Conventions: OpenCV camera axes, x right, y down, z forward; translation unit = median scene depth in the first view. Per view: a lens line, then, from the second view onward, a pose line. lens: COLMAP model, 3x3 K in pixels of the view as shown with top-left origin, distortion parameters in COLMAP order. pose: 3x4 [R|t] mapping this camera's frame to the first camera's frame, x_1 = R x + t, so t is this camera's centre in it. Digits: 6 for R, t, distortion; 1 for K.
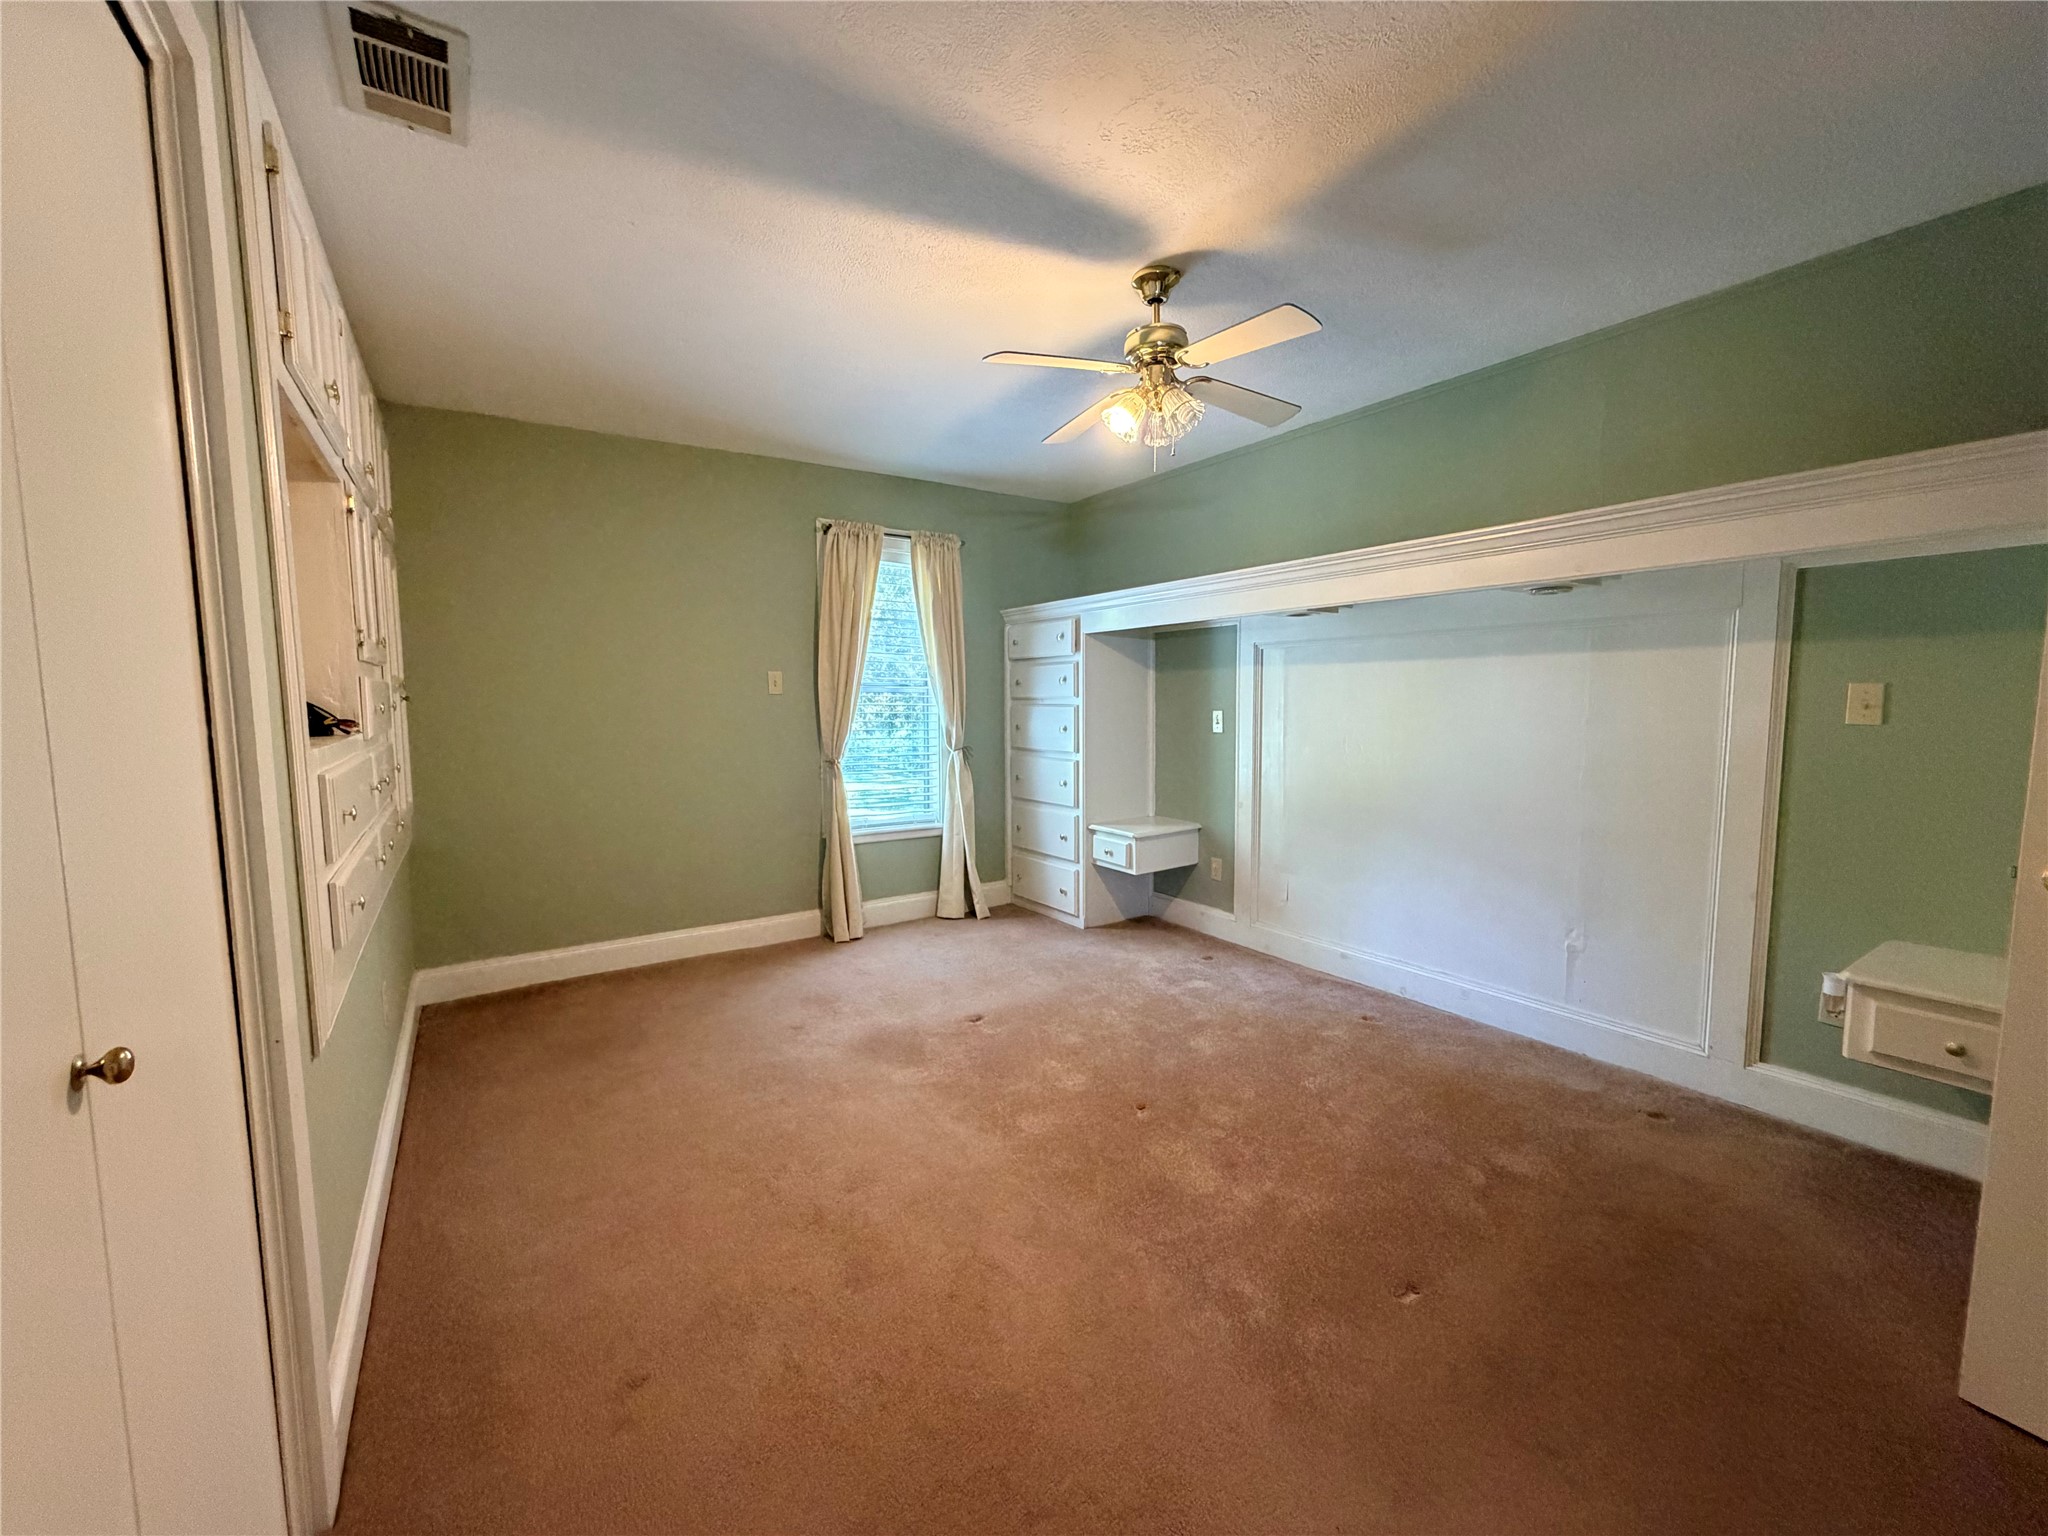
lens RADIAL K [[818.8, 0, 1020.6], [0, 818.8, 765.7], [0, 0, 1]] dist [-0.000442, 0.000300]
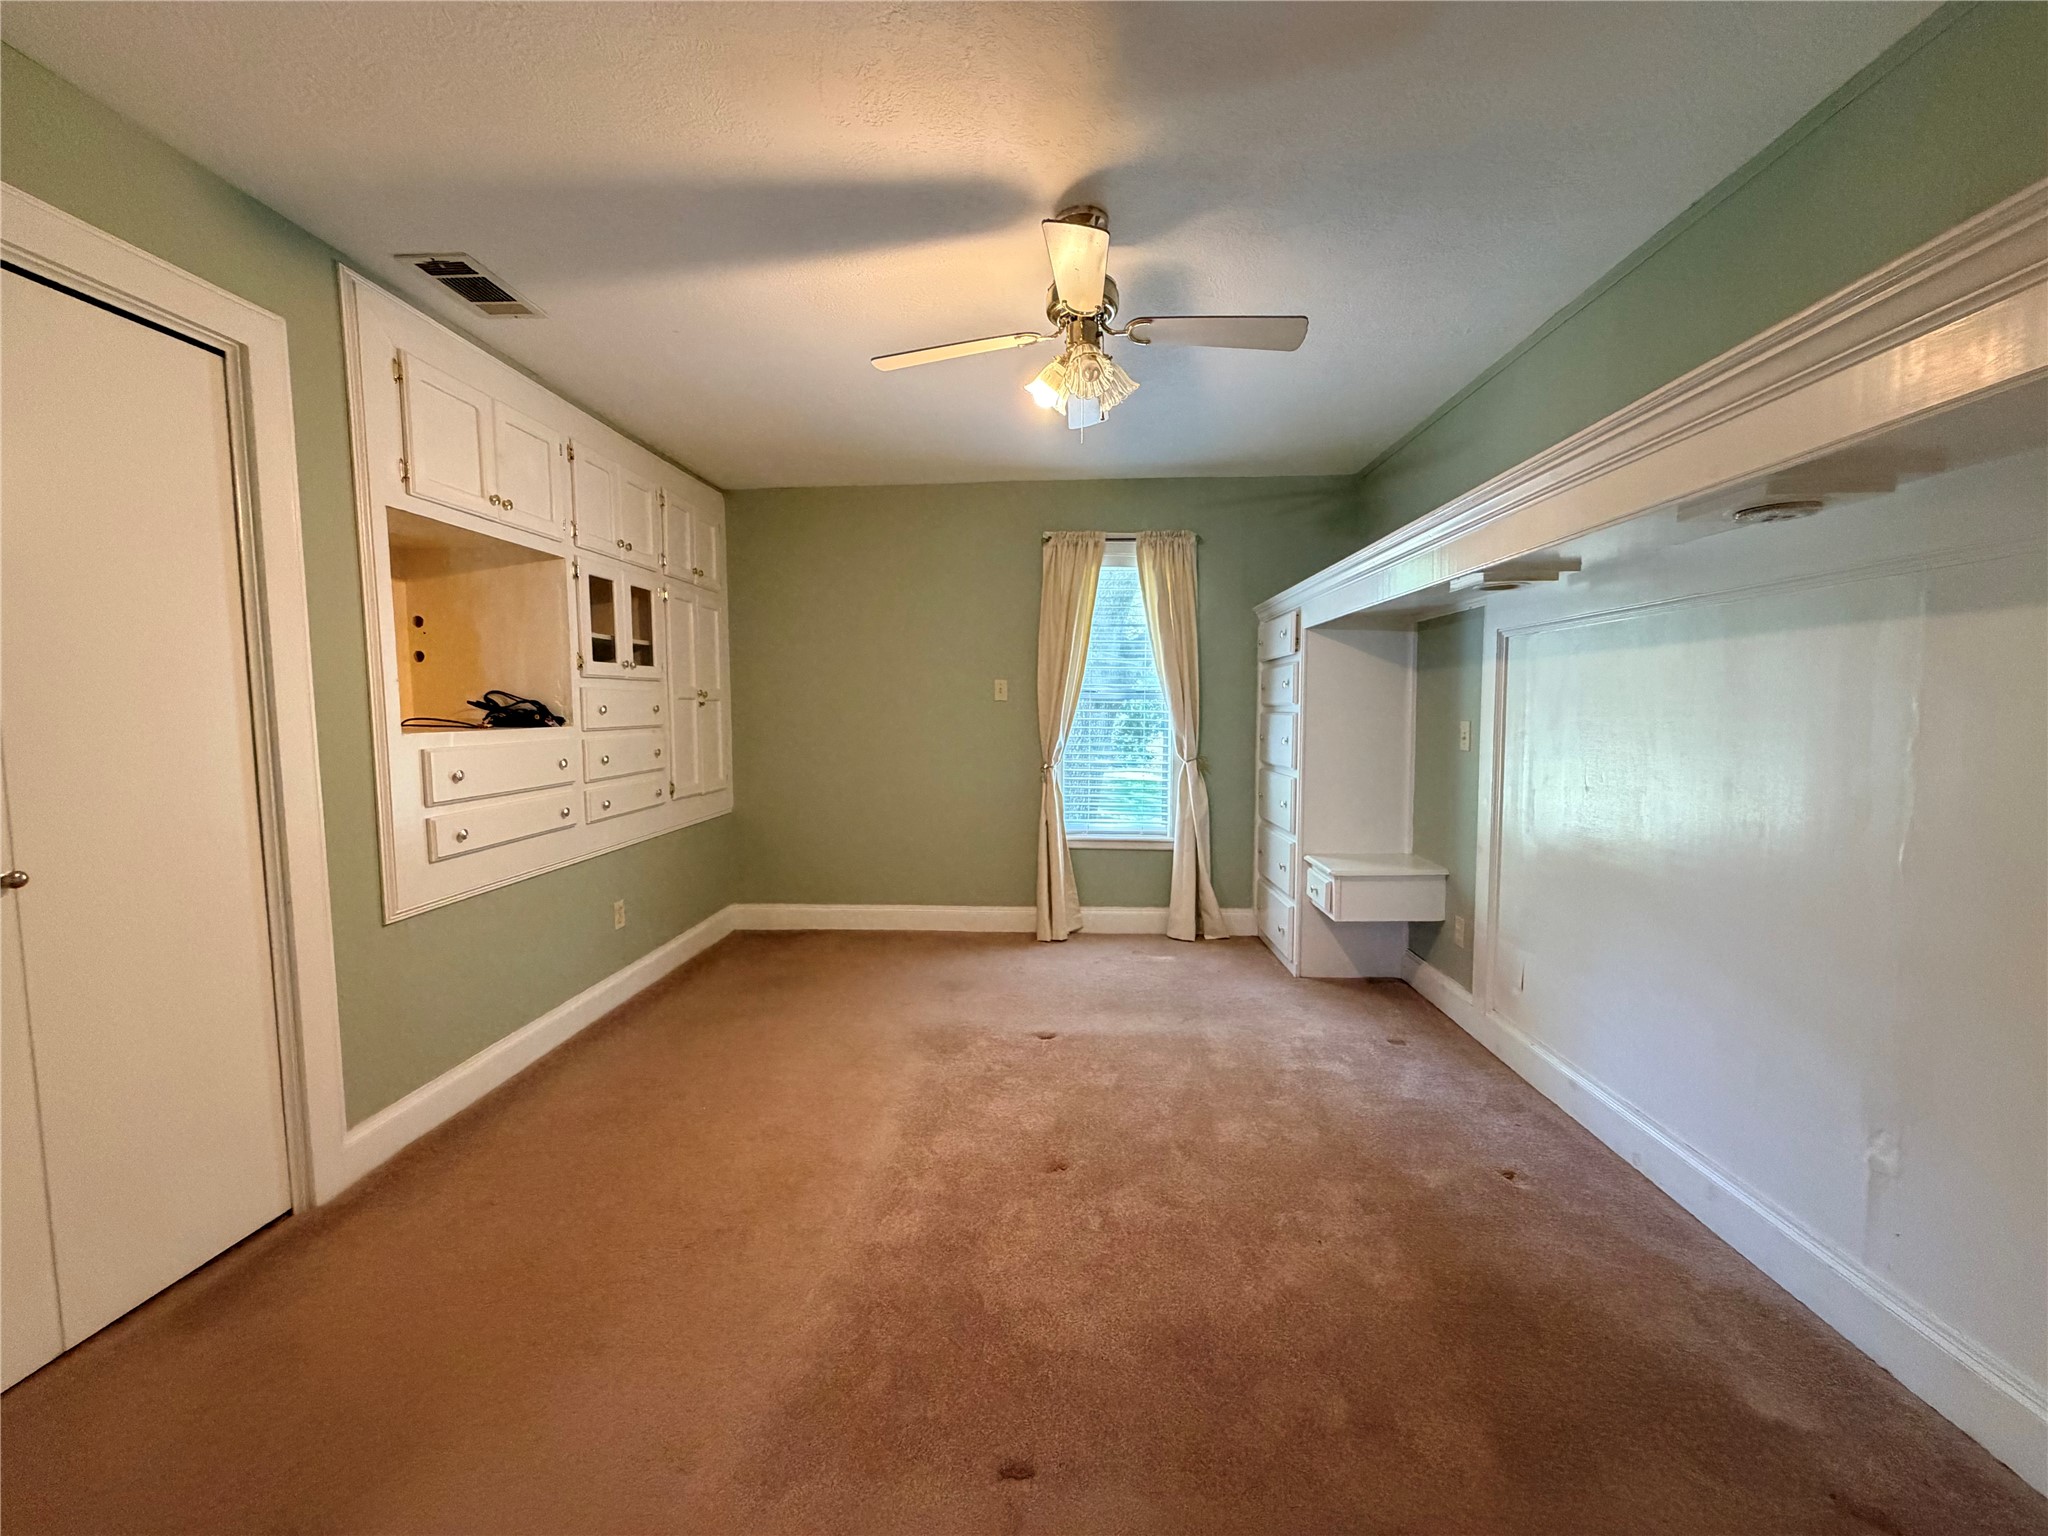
lens RADIAL K [[818.8, 0, 1016.6], [0, 818.8, 771.8], [0, 0, 1]] dist [-0.000442, 0.000300]
pose [[0.798592, 0.049495, -0.599835, 0.357911], [-0.050949, 0.998595, 0.014568, -0.010961], [0.599713, 0.018927, 0.799991, 0.148392]]
